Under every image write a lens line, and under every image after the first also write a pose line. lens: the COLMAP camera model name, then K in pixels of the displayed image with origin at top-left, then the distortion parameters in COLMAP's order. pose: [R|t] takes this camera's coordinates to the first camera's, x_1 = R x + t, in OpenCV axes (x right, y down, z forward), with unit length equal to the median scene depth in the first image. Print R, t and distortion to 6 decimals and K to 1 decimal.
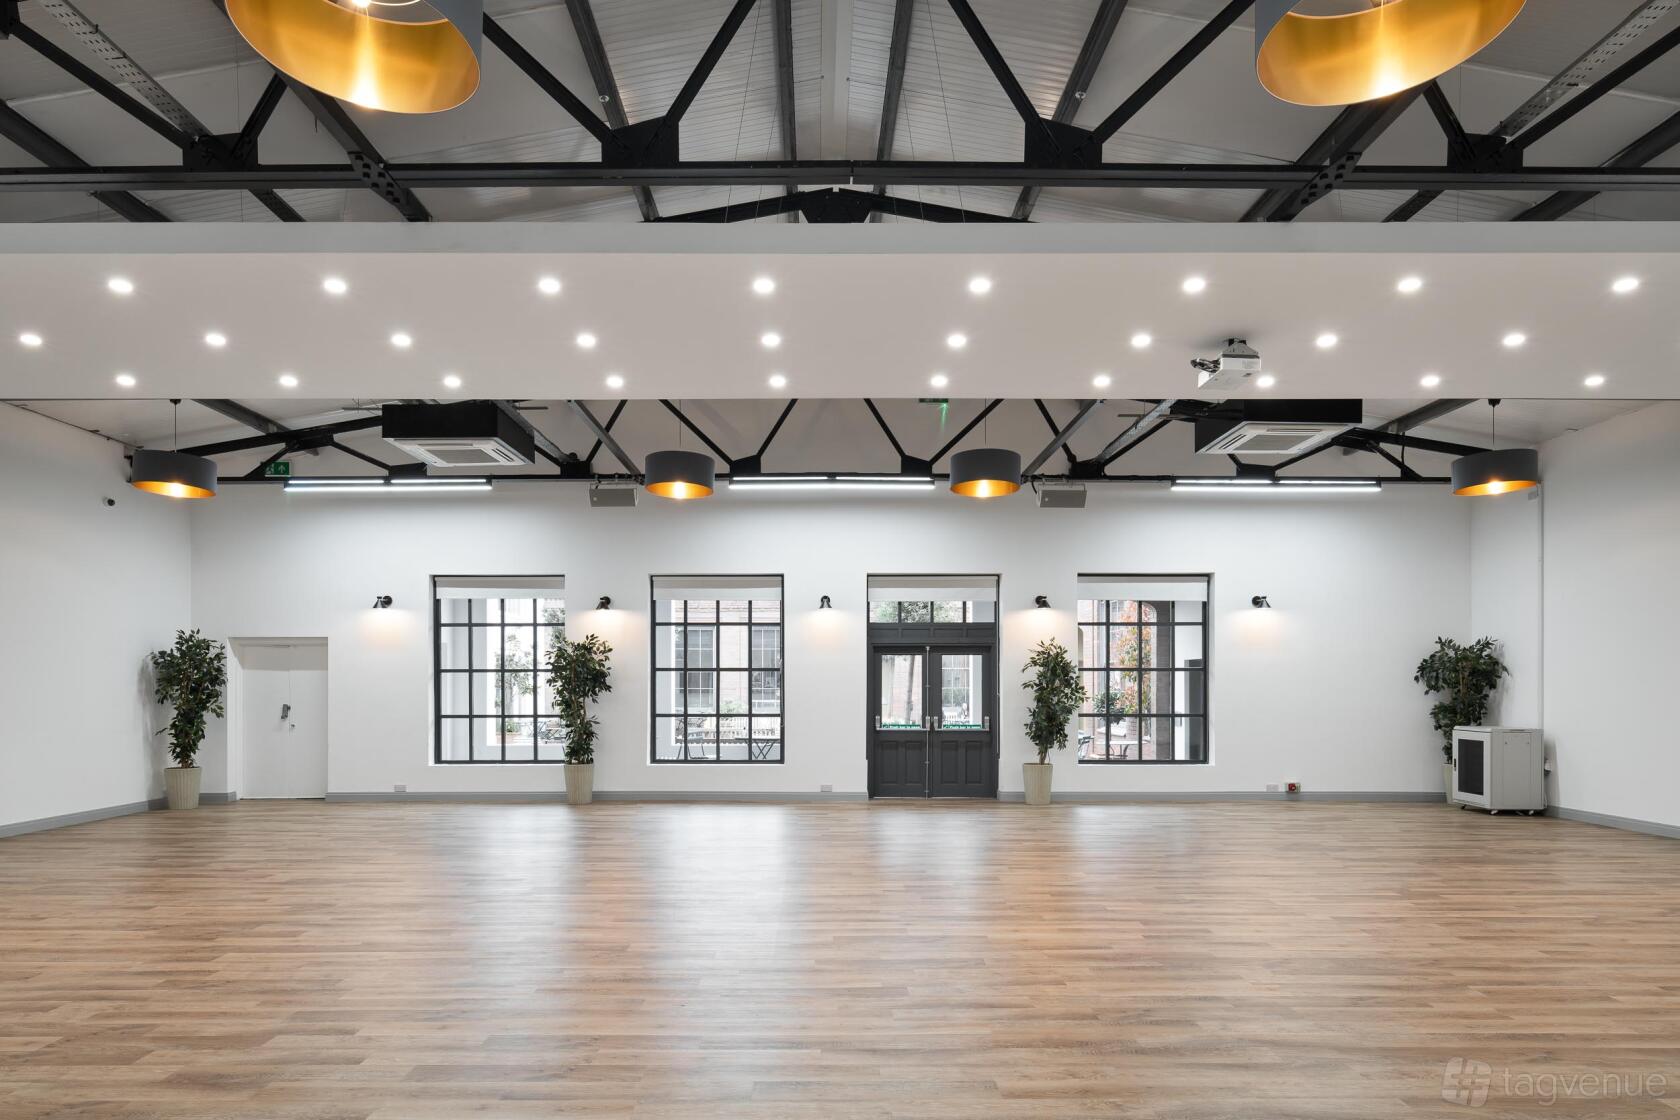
lens RADIAL K [[909.5, 0, 810.3], [0, 909.5, 643.9], [0, 0, 1]] dist [0.002088, -0.000976]
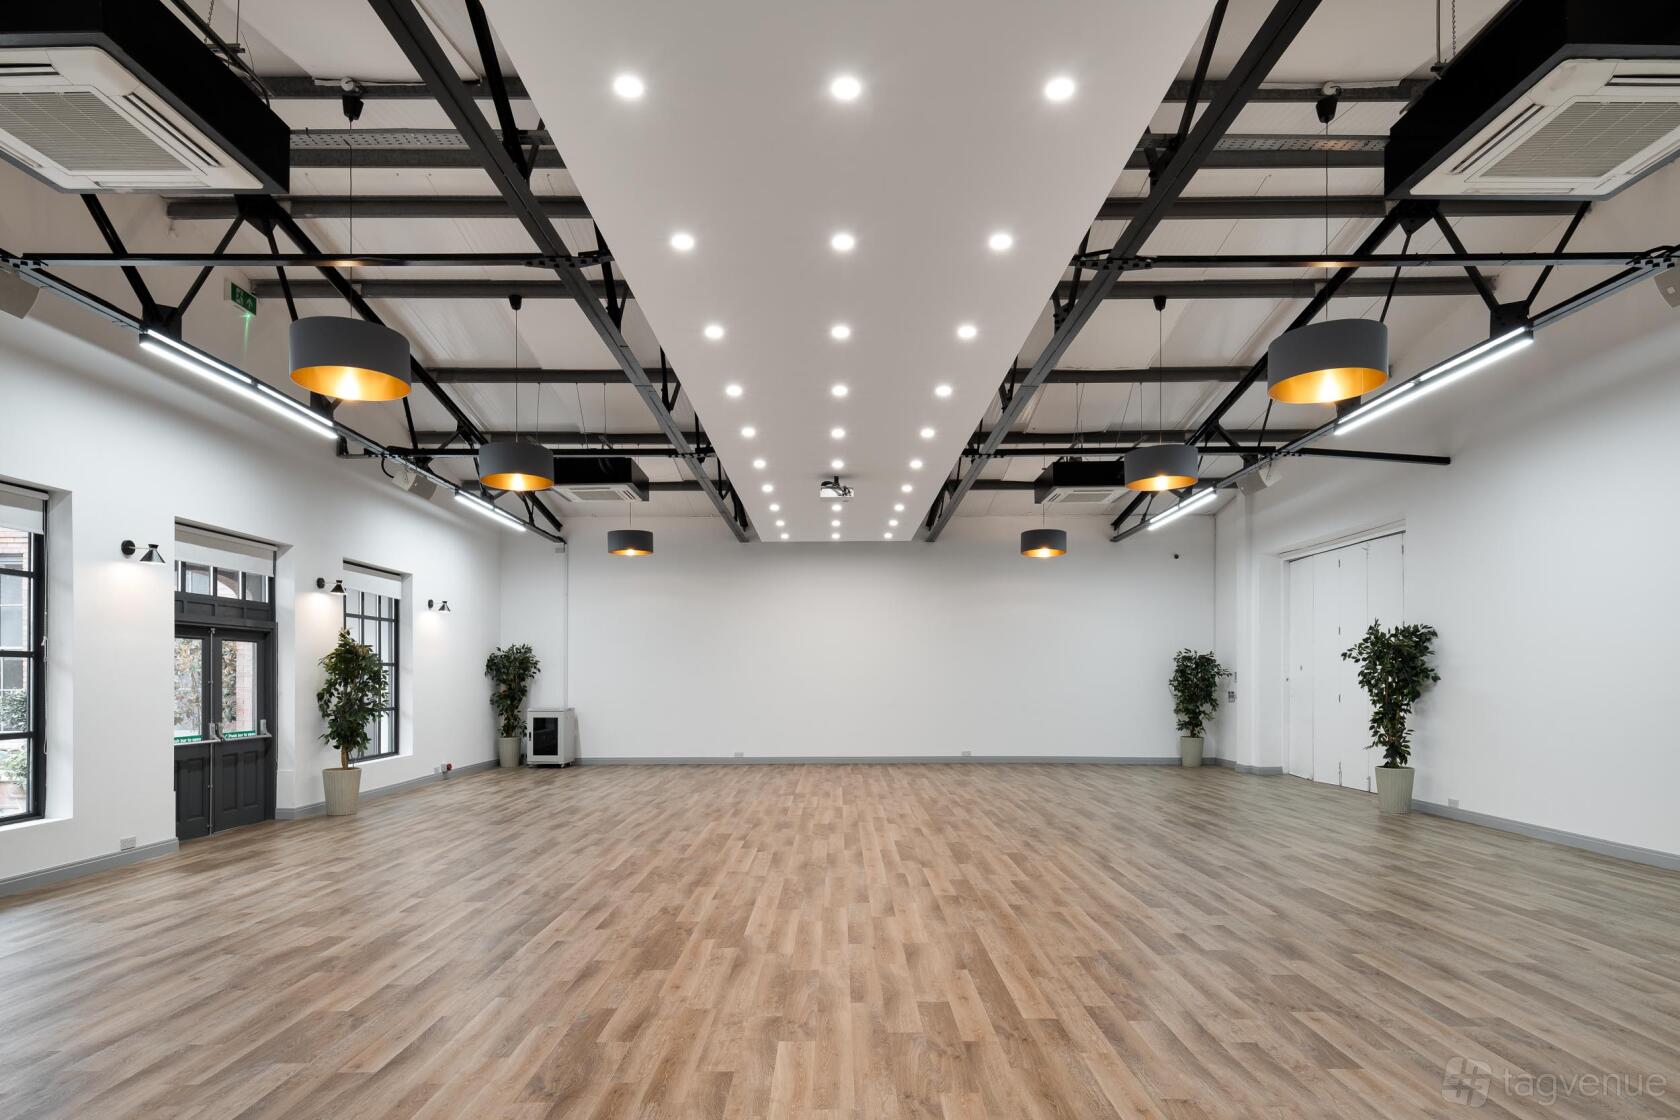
lens RADIAL K [[912.5, 0, 845.7], [0, 912.5, 680.4], [0, 0, 1]] dist [0.014041, -0.000455]
pose [[-0.015547, -0.004782, 0.999868, -0.643843], [-0.042406, 0.999092, 0.004119, 0.020280], [-0.998979, -0.042336, -0.015736, 0.515089]]
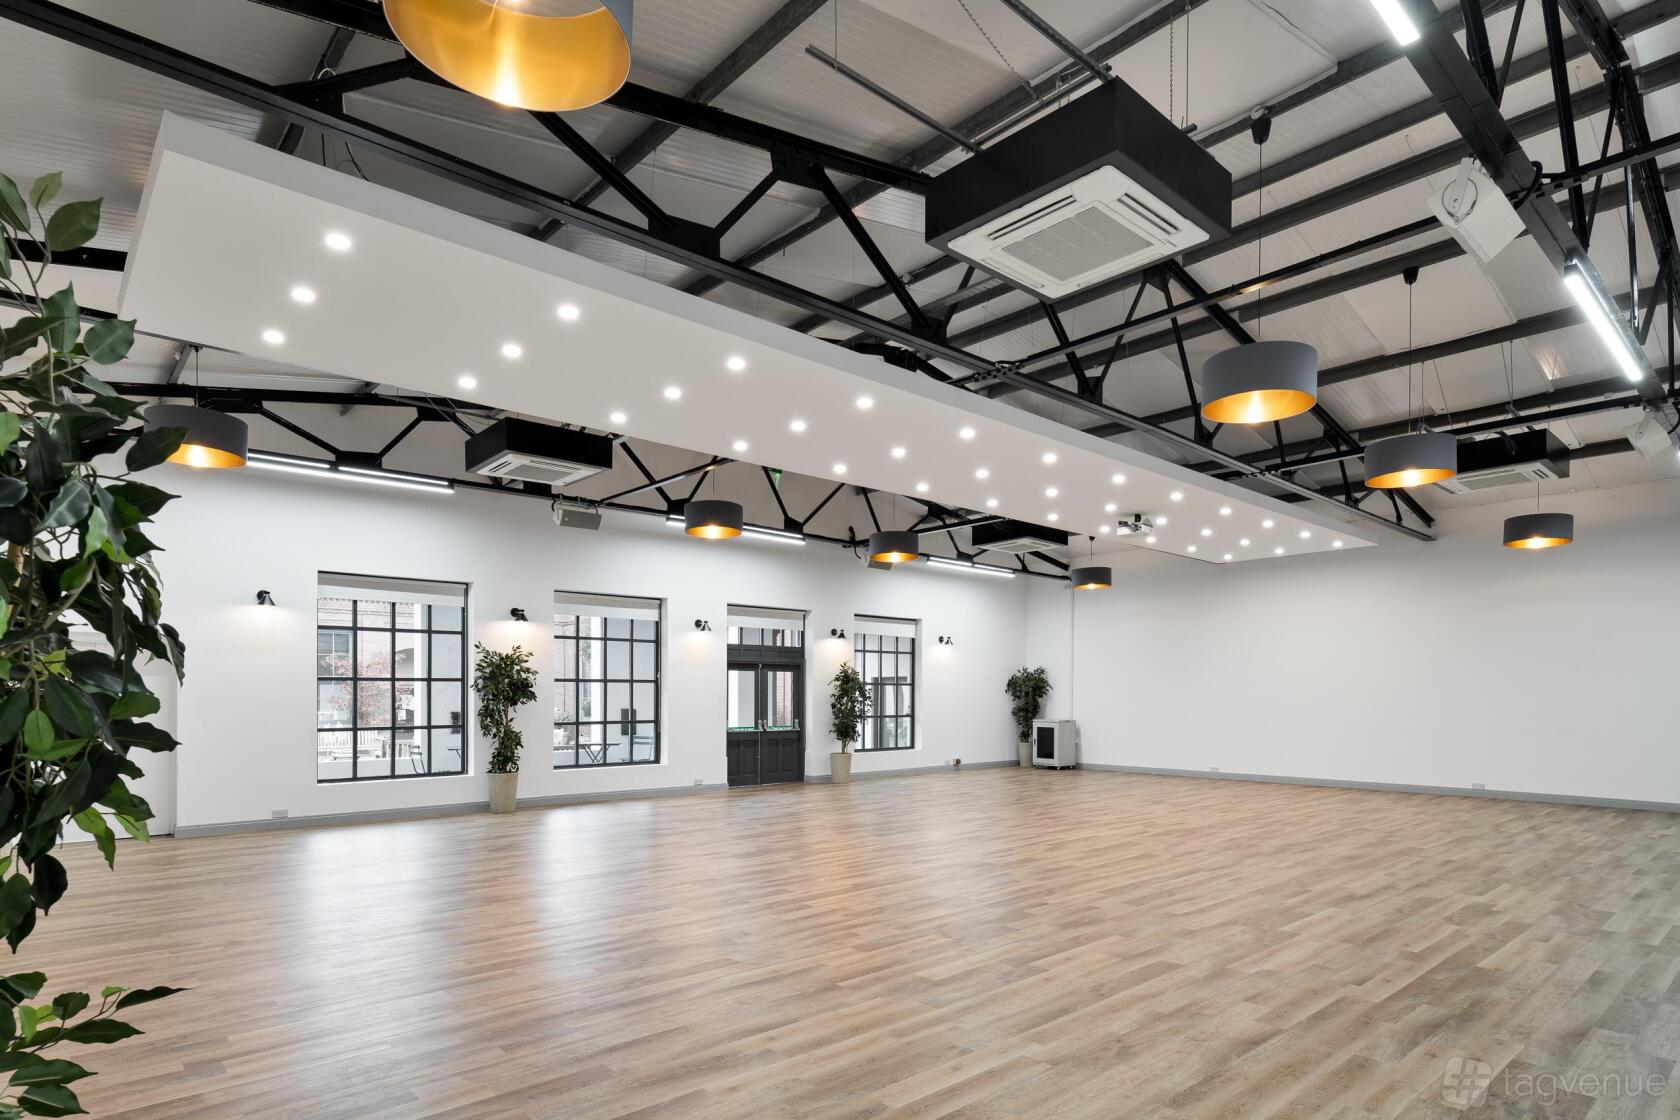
lens RADIAL K [[912.5, 0, 845.7], [0, 912.5, 680.4], [0, 0, 1]] dist [0.014041, -0.000455]
pose [[0.736513, 0.011059, 0.676333, -0.656634], [-0.030636, 0.999386, 0.017020, -0.000430], [-0.675730, -0.033256, 0.736399, -0.006991]]
